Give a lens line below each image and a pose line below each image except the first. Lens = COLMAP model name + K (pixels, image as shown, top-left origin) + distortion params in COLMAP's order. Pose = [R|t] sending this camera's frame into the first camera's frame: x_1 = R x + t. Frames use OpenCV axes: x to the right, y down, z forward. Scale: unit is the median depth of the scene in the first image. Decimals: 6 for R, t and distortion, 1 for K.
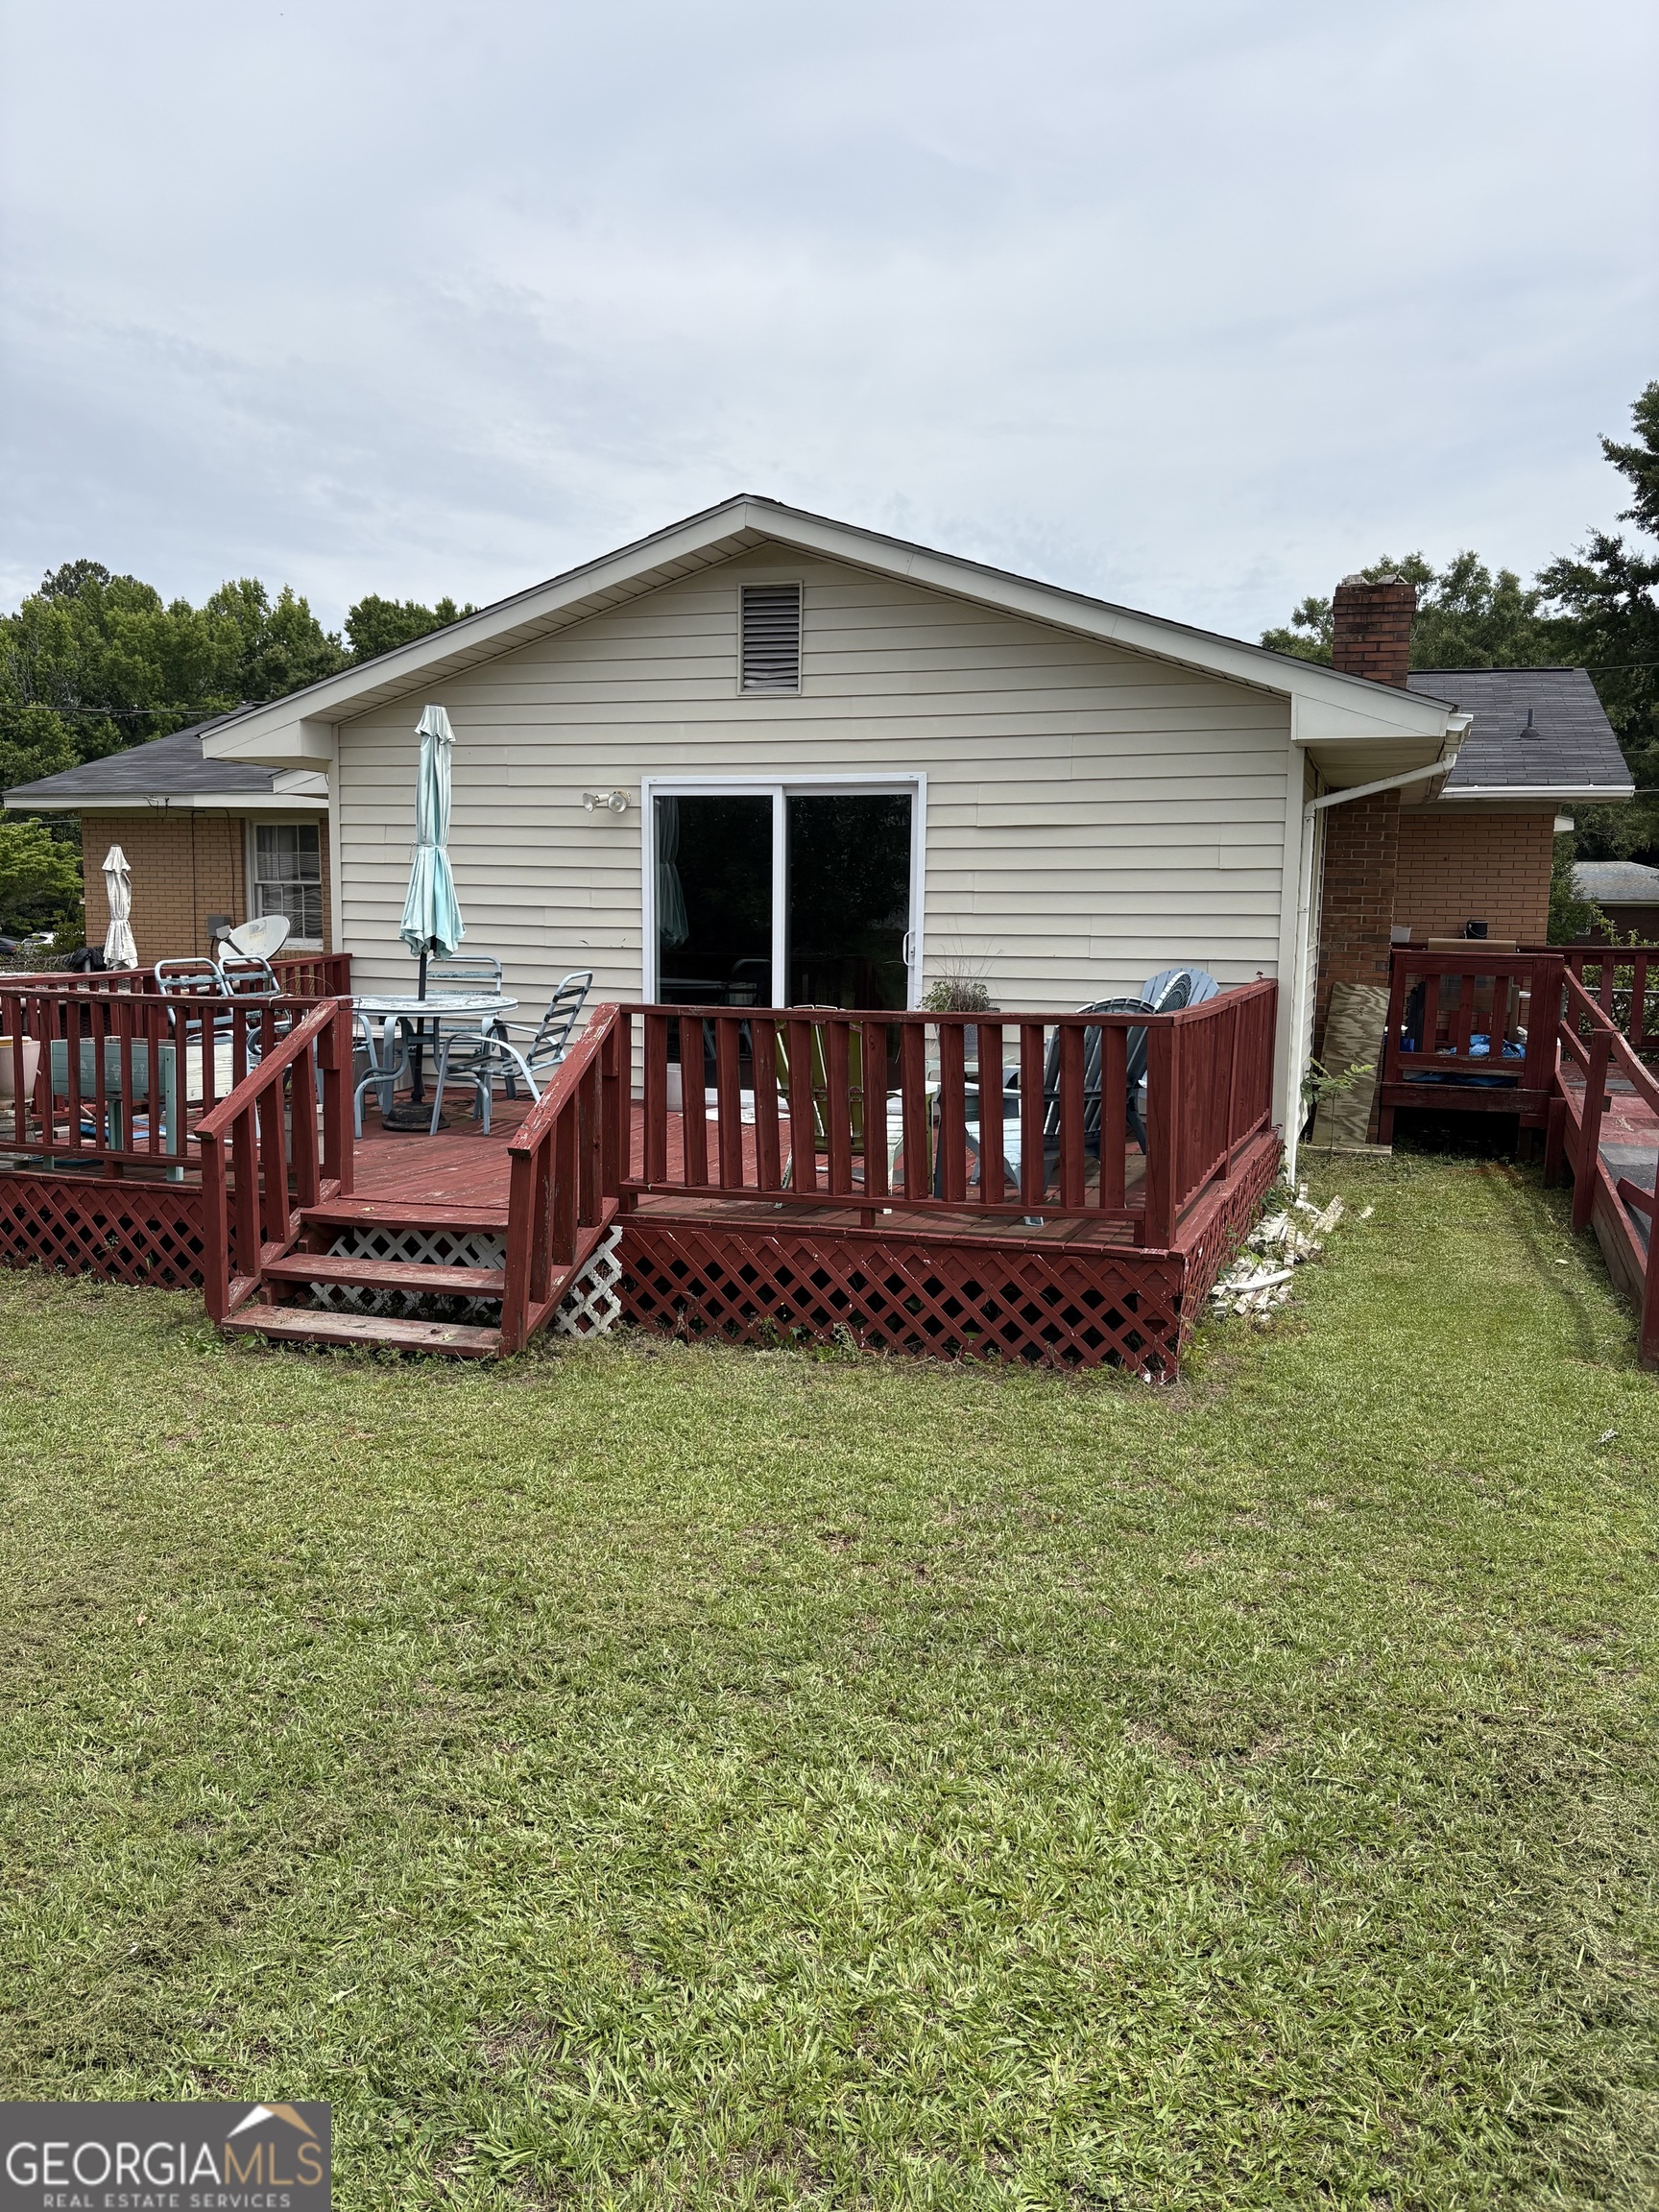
lens RADIAL K [[1675.8, 0, 829.5], [0, 1675.8, 1106.0], [0, 0, 1]] dist [0.087298, 0.000986]
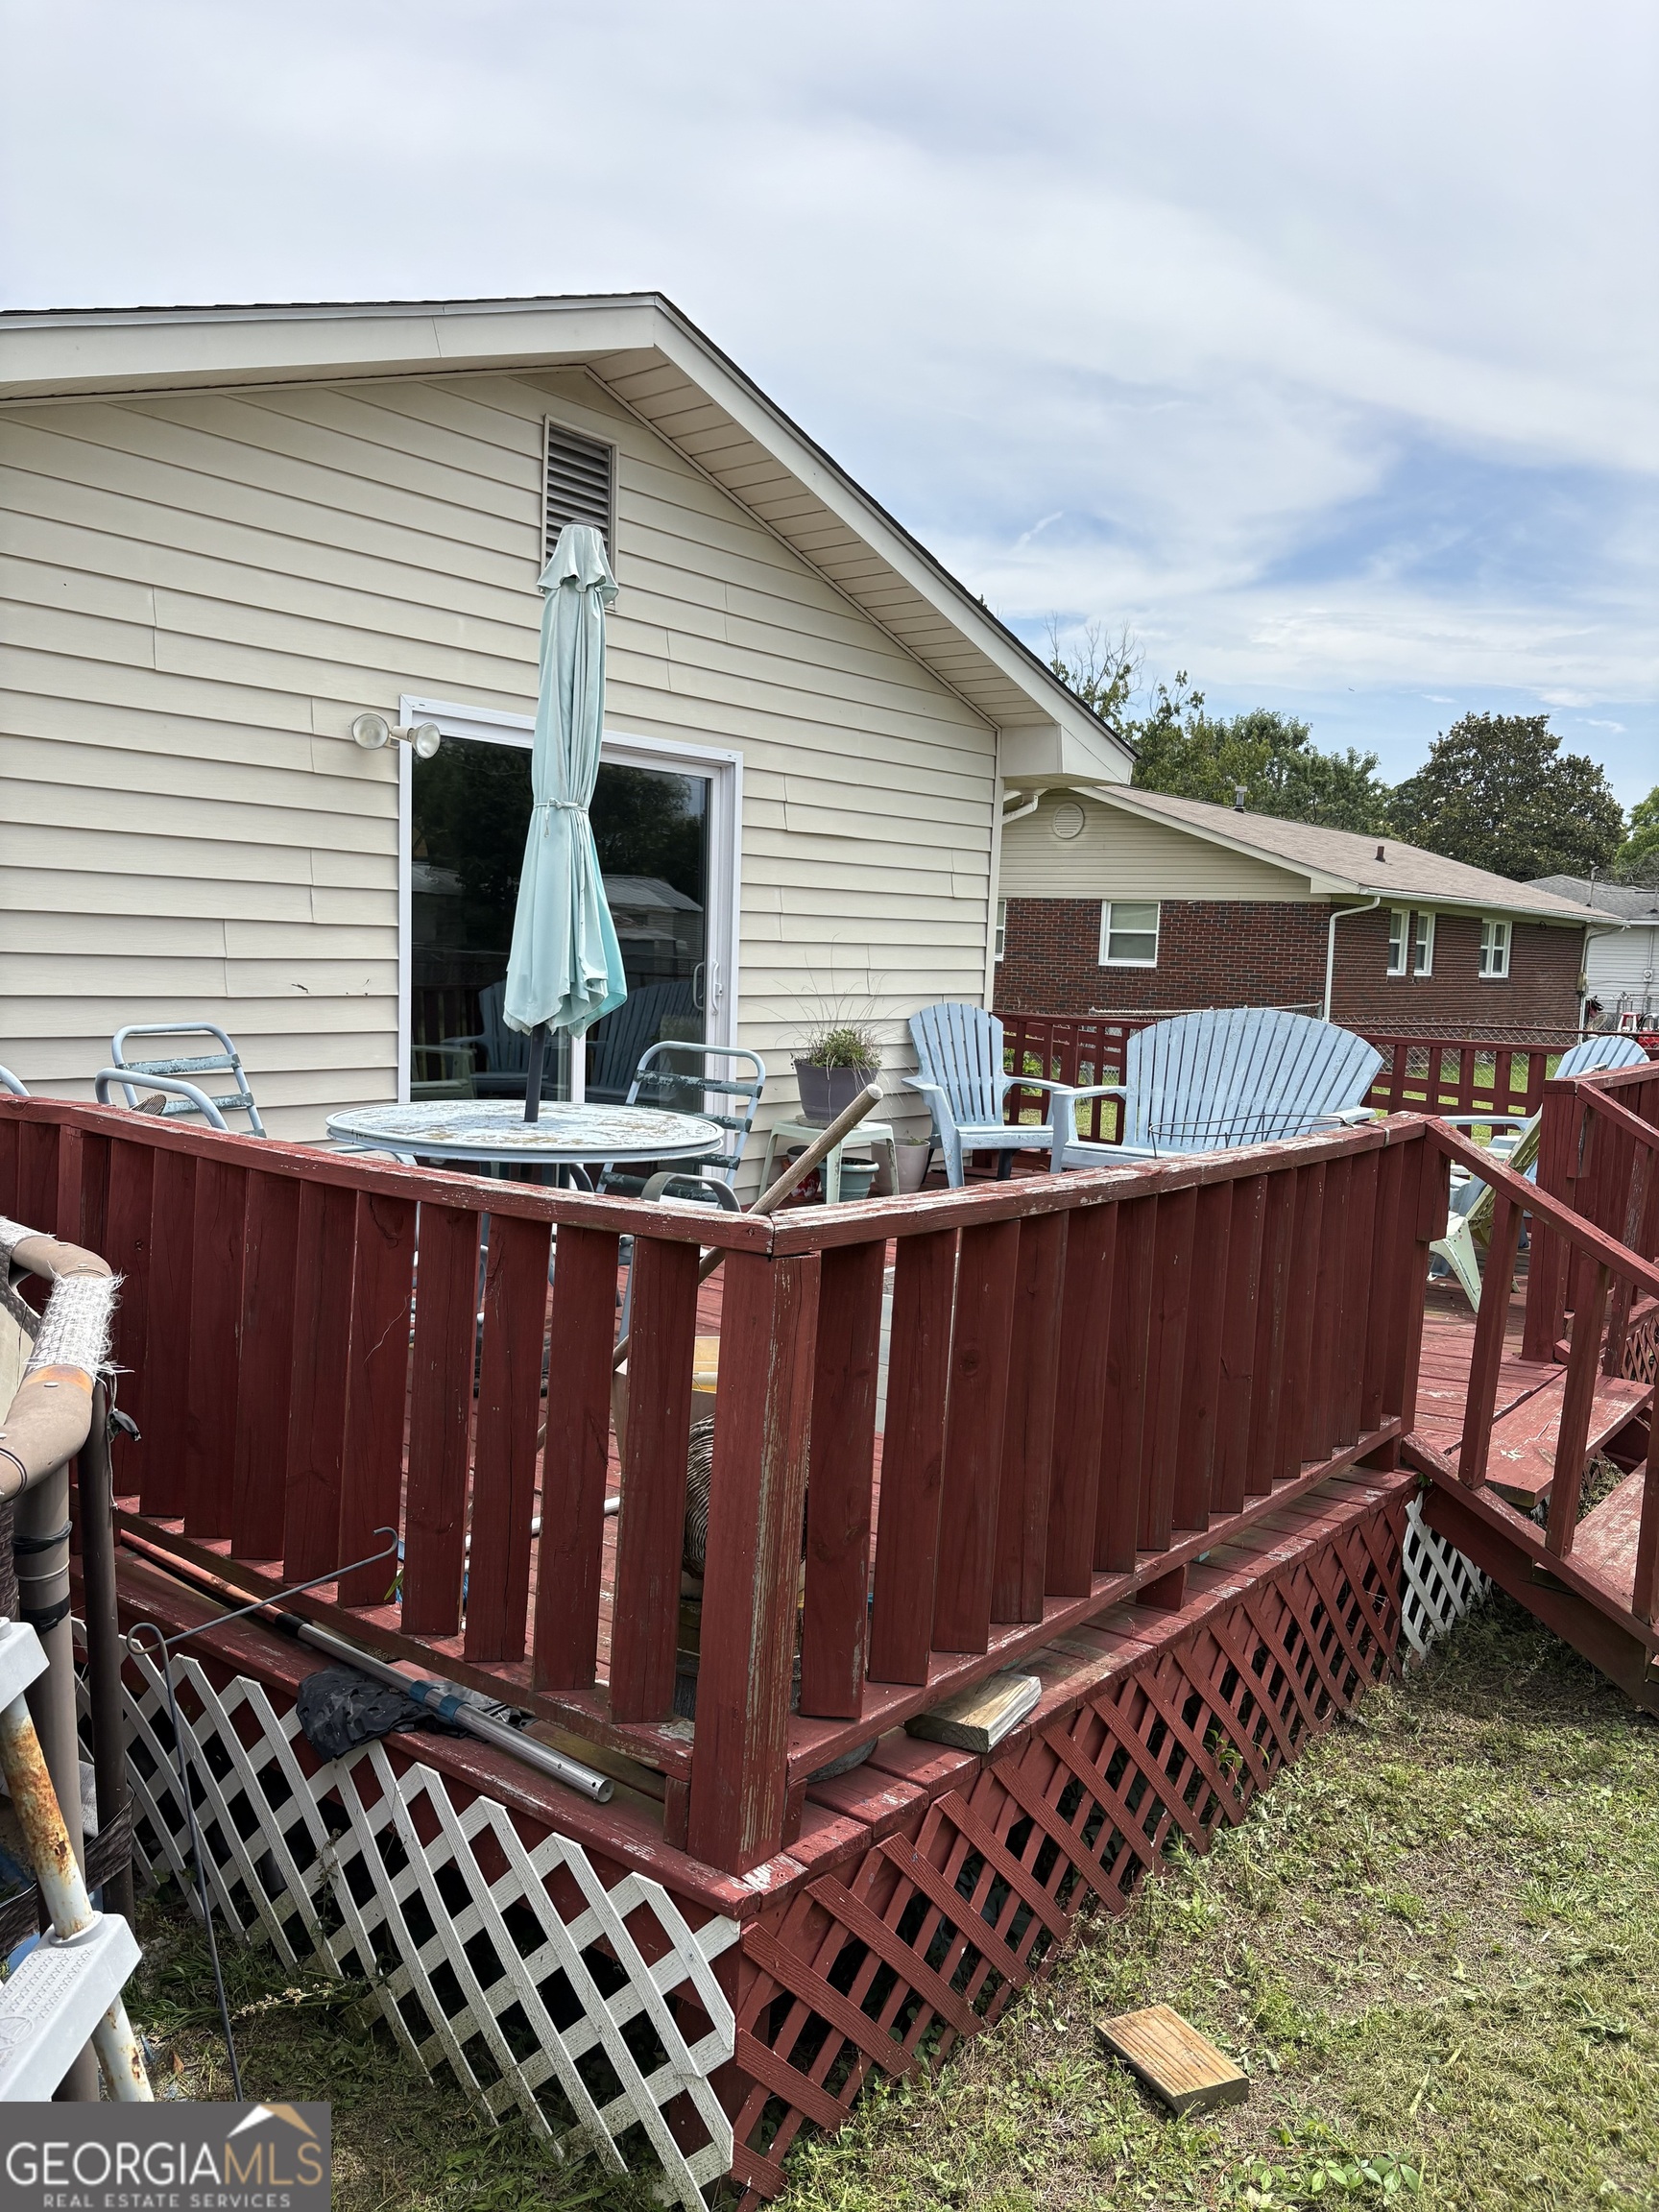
lens RADIAL K [[1675.8, 0, 829.5], [0, 1675.8, 1106.0], [0, 0, 1]] dist [0.087298, 0.000986]
pose [[0.328625, -0.092693, 0.939901, -0.637430], [0.083678, 0.994116, 0.068782, -0.087586], [-0.940746, 0.056045, 0.334448, 0.703488]]
